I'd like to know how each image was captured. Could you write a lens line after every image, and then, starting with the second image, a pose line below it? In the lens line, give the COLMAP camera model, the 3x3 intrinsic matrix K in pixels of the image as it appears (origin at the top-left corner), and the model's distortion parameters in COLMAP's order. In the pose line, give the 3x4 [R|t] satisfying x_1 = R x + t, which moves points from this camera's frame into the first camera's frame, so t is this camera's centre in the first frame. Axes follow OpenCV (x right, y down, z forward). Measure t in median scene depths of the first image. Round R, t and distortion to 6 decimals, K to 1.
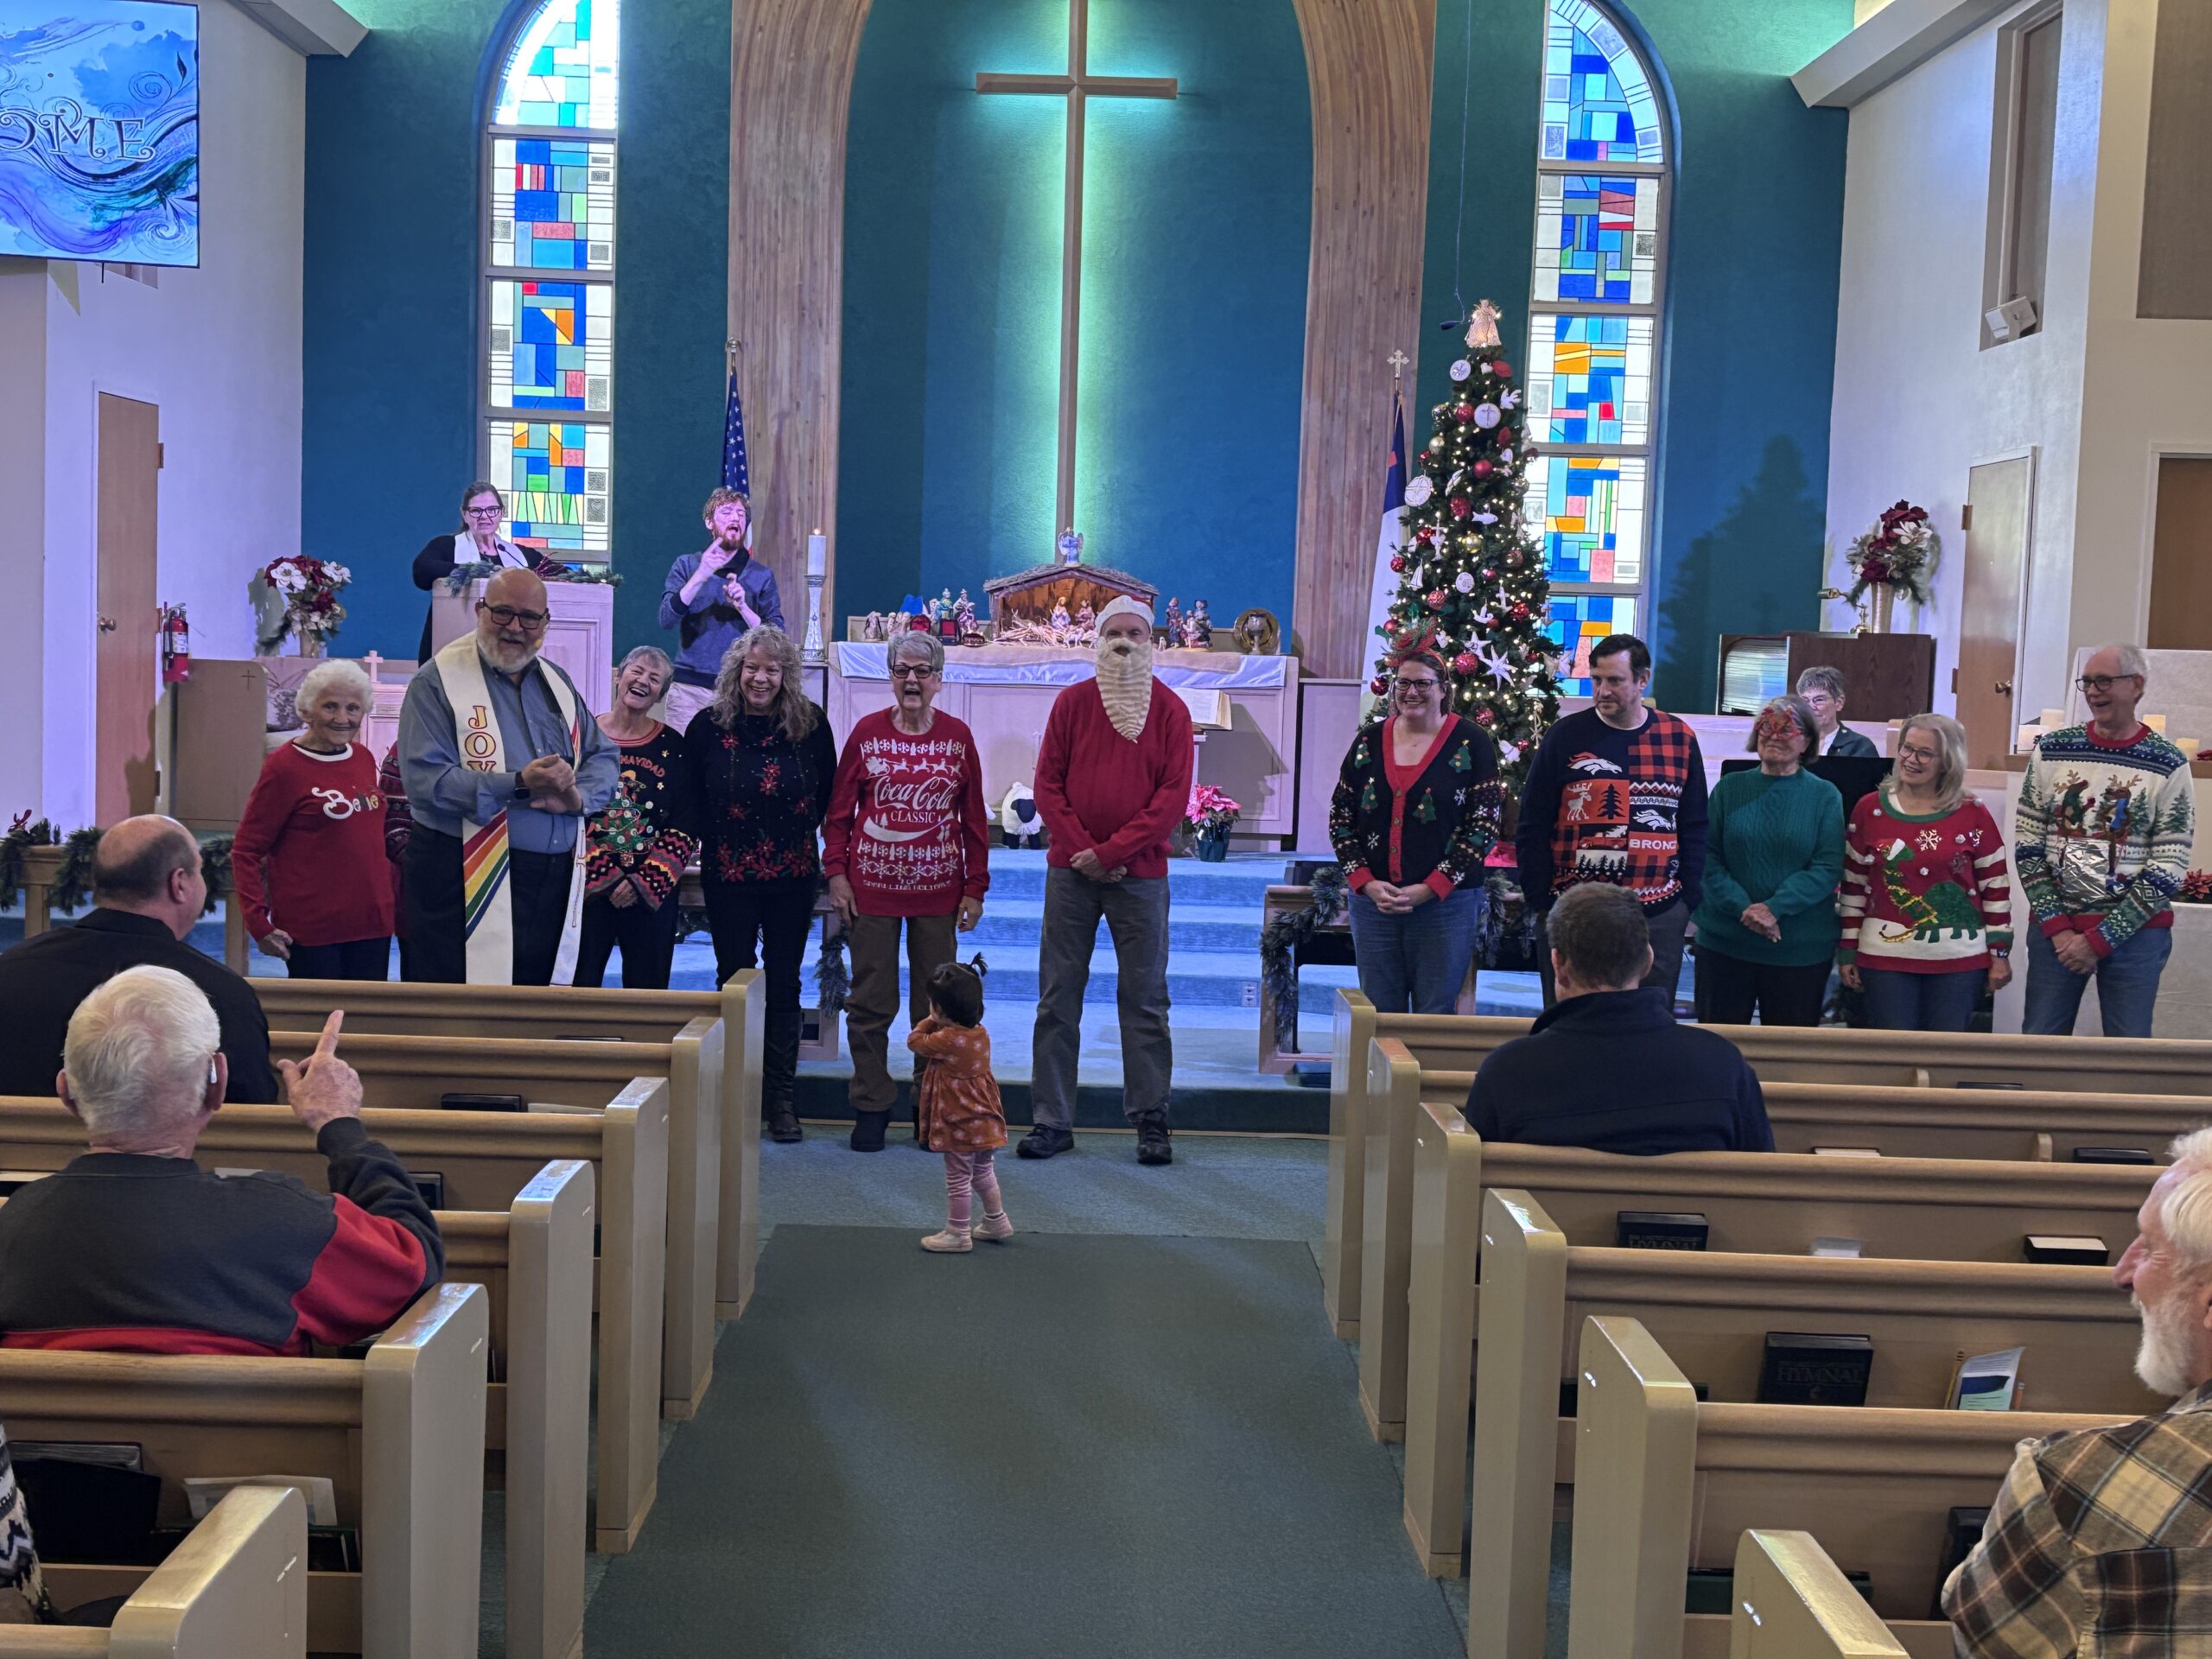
lens RADIAL K [[2771.4, 0, 1106.0], [0, 2771.4, 829.5], [0, 0, 1]] dist [0.162730, -0.491912]
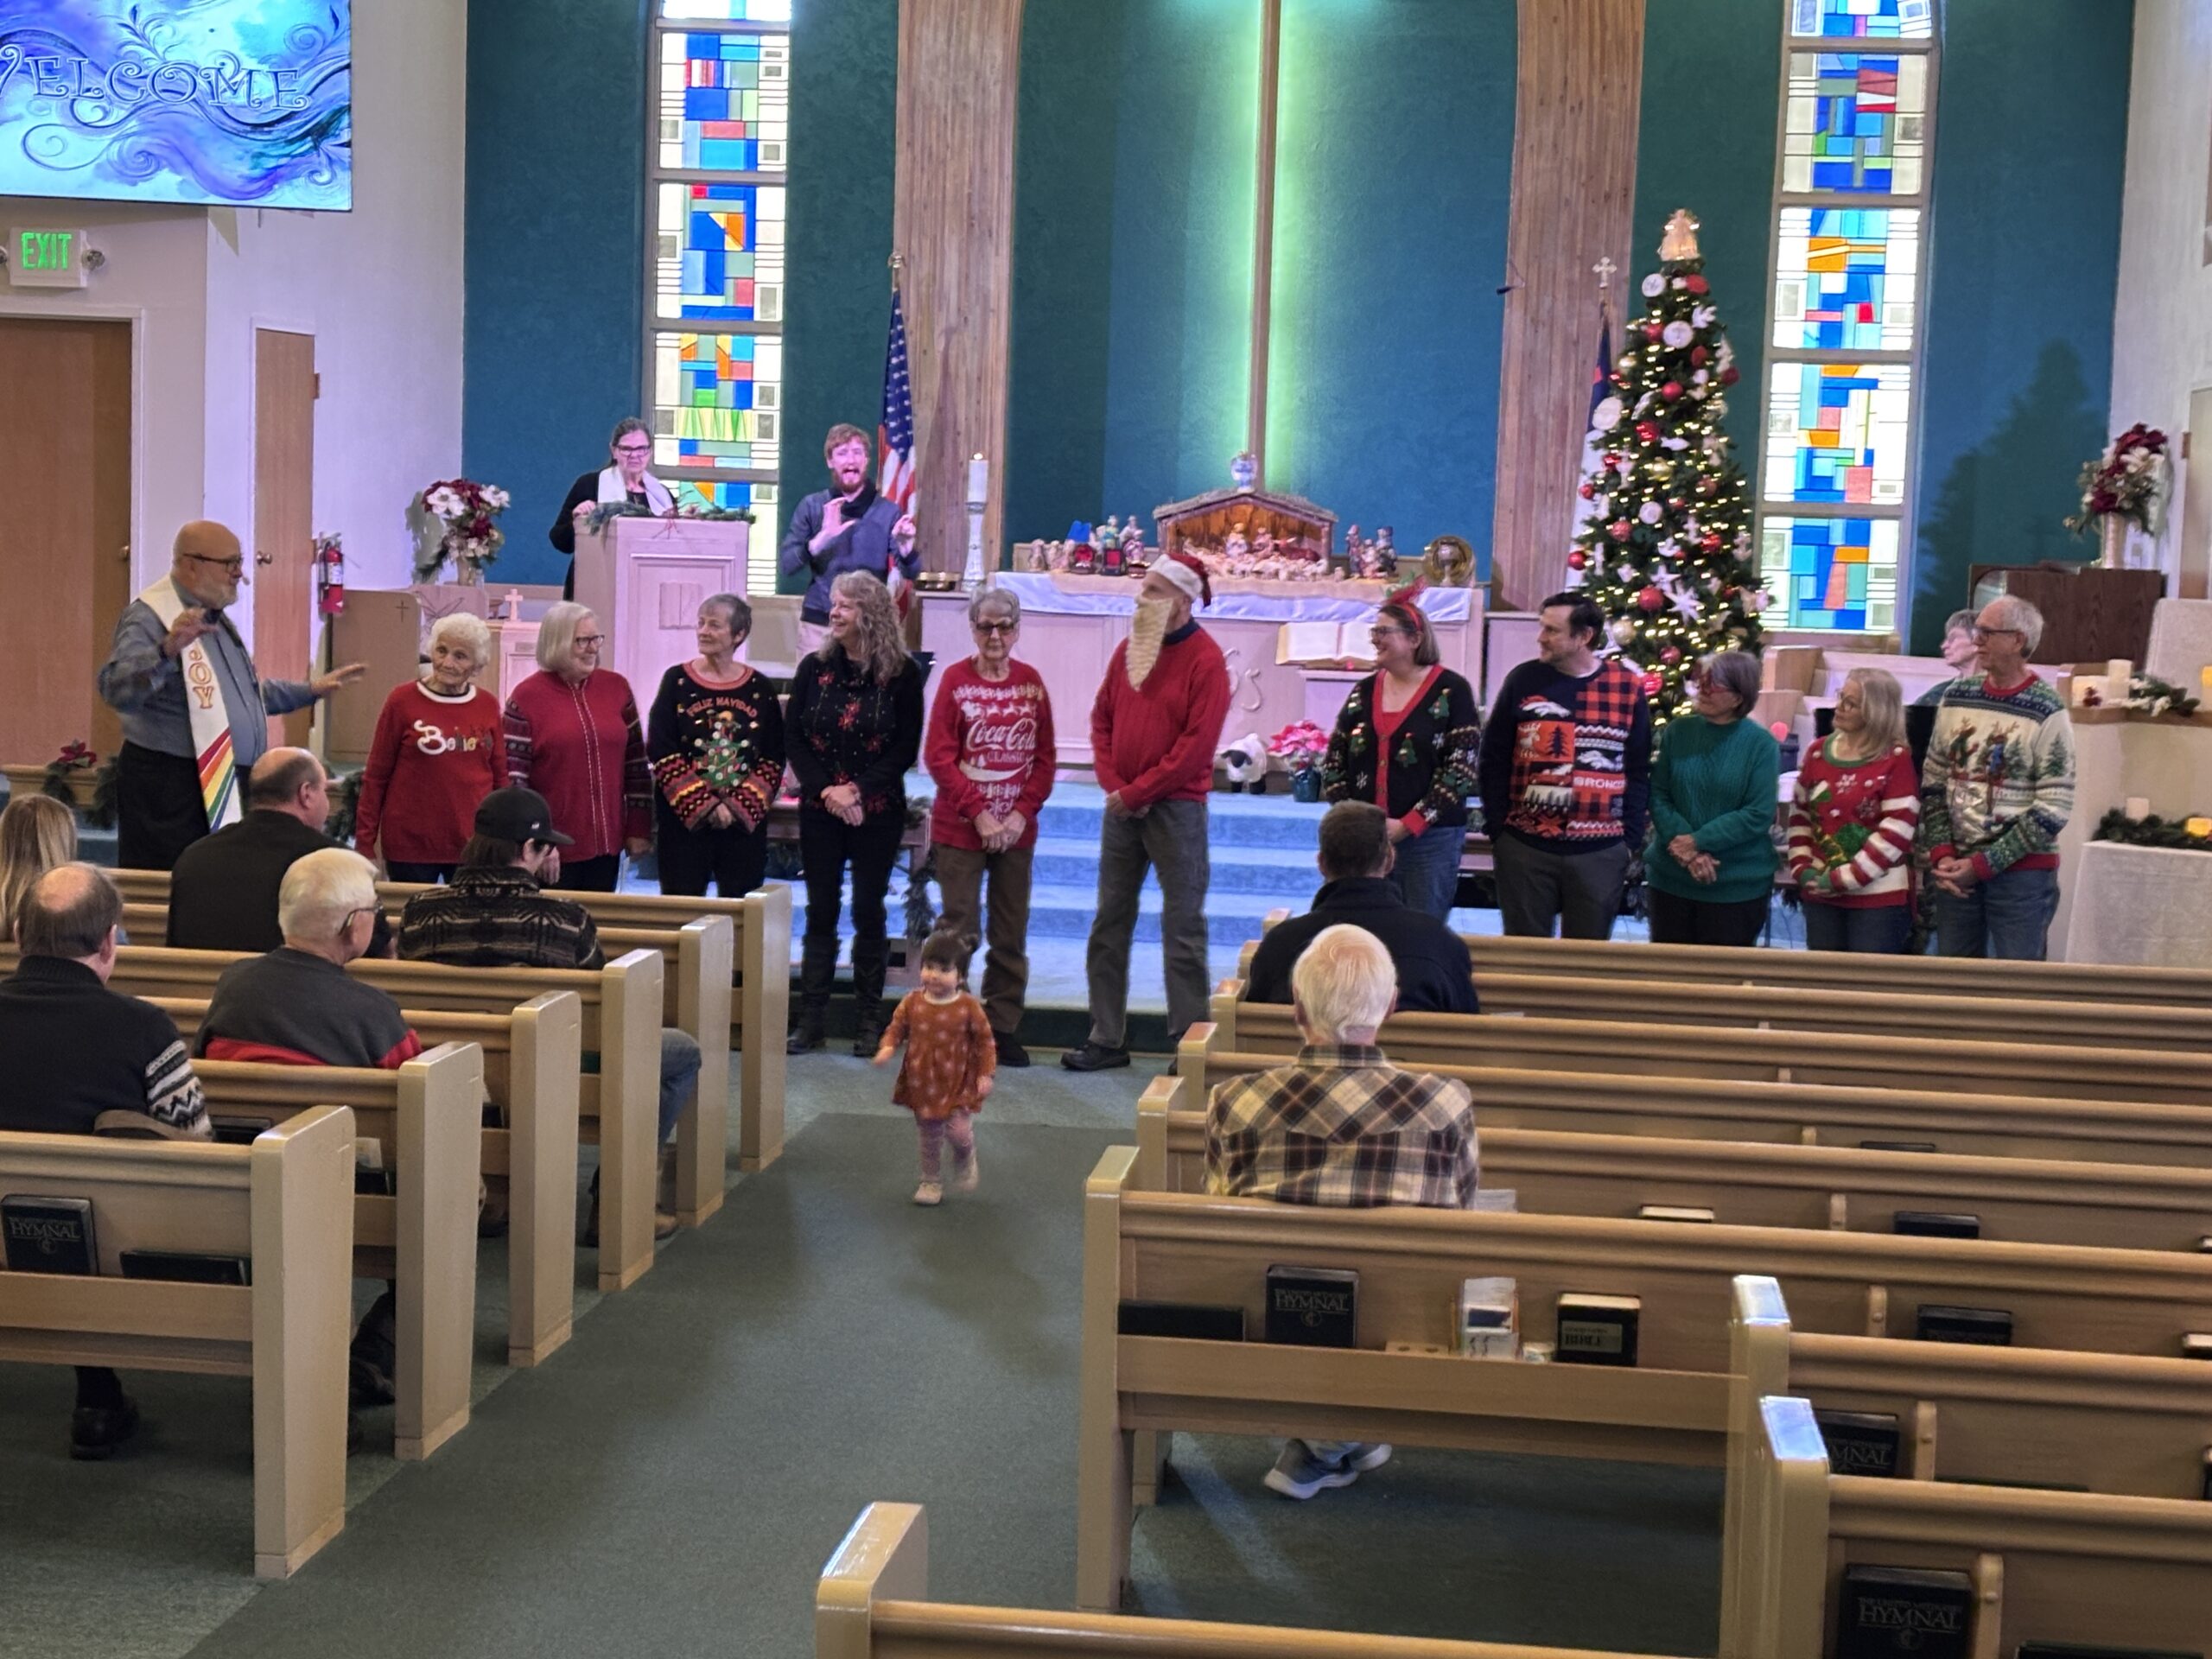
lens RADIAL K [[3787.7, 0, 1106.0], [0, 3787.7, 829.5], [0, 0, 1]] dist [0.128368, -0.242149]
pose [[0.991839, 0.012159, -0.126913, 0.102600], [-0.010254, 0.999825, 0.015649, -0.000007], [0.127081, -0.014220, 0.991790, -0.276342]]
